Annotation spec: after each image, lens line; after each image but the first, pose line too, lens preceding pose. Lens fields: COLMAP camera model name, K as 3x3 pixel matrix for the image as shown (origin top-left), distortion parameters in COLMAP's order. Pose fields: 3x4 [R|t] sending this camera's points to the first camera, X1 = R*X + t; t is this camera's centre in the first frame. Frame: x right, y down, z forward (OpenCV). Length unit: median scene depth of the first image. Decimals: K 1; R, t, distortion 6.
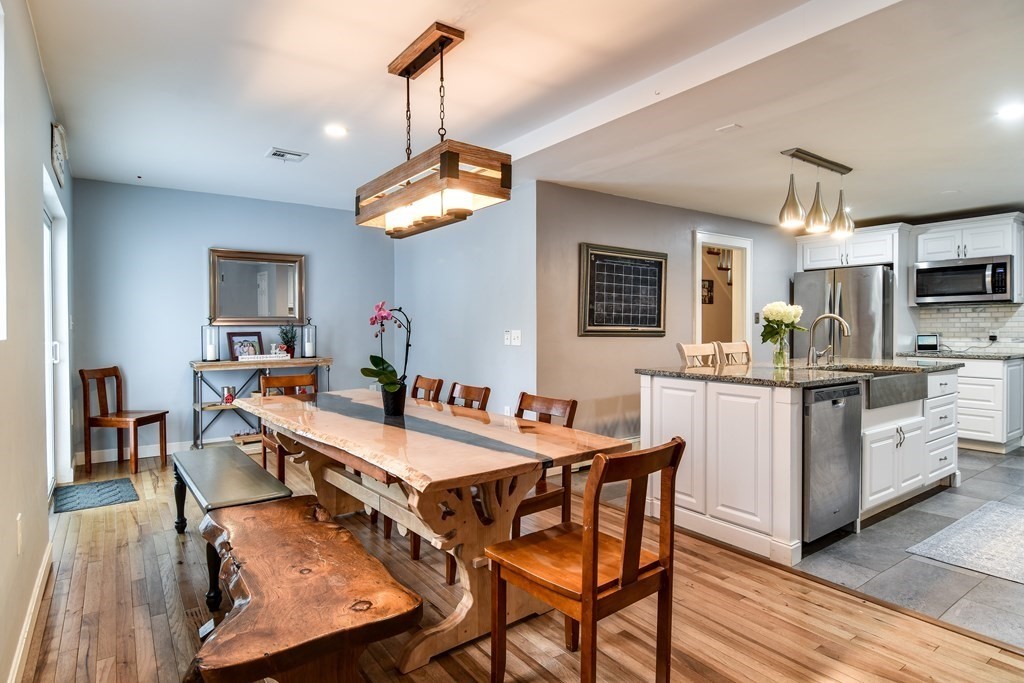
lens RADIAL K [[559.4, 0, 505.3], [0, 559.4, 332.0], [0, 0, 1]] dist [0.001668, -0.005377]
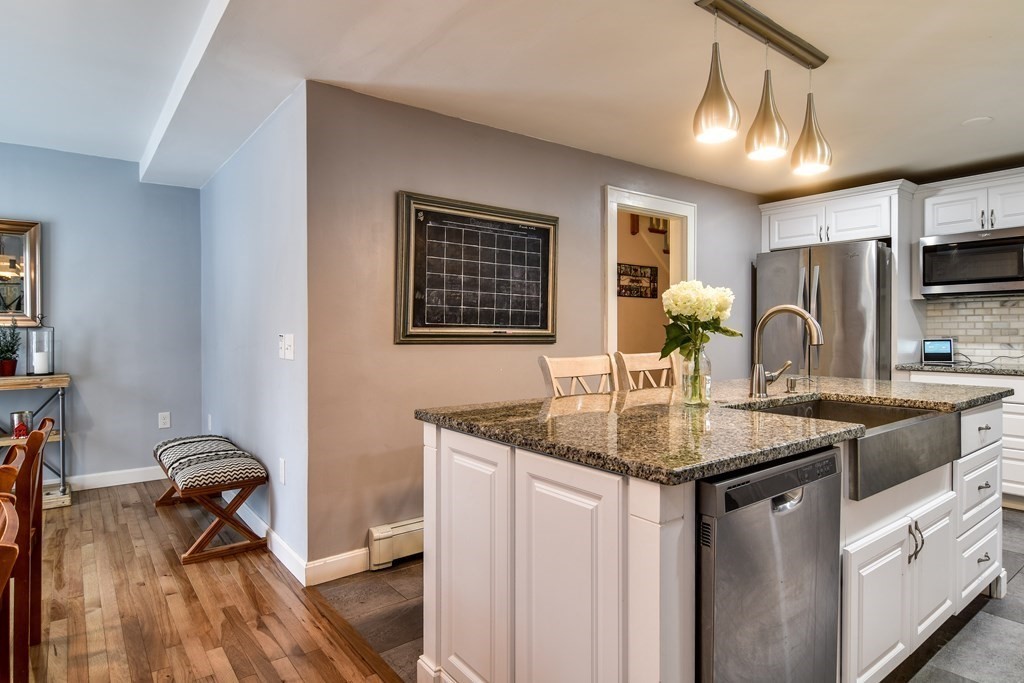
lens RADIAL K [[583.7, 0, 511.5], [0, 583.7, 332.6], [0, 0, 1]] dist [-0.000600, -0.006774]
pose [[0.999231, -0.001116, 0.039183, 0.222195], [0.001212, 0.999996, -0.002420, -0.002920], [-0.039181, 0.002466, 0.999229, 0.338875]]
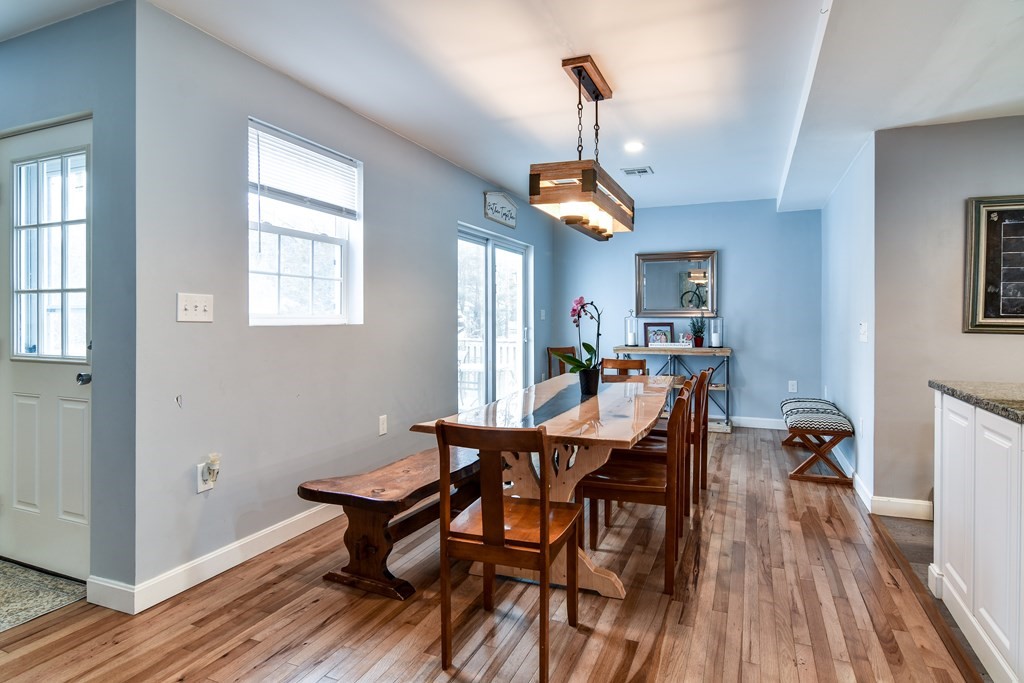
lens RADIAL K [[559.4, 0, 512.1], [0, 559.4, 318.1], [0, 0, 1]] dist [0.001668, -0.005377]
pose [[0.530476, 0.001687, -0.847699, 0.403639], [-0.009272, 0.999950, -0.003812, -0.002397], [0.847649, 0.009882, 0.530465, 0.142358]]
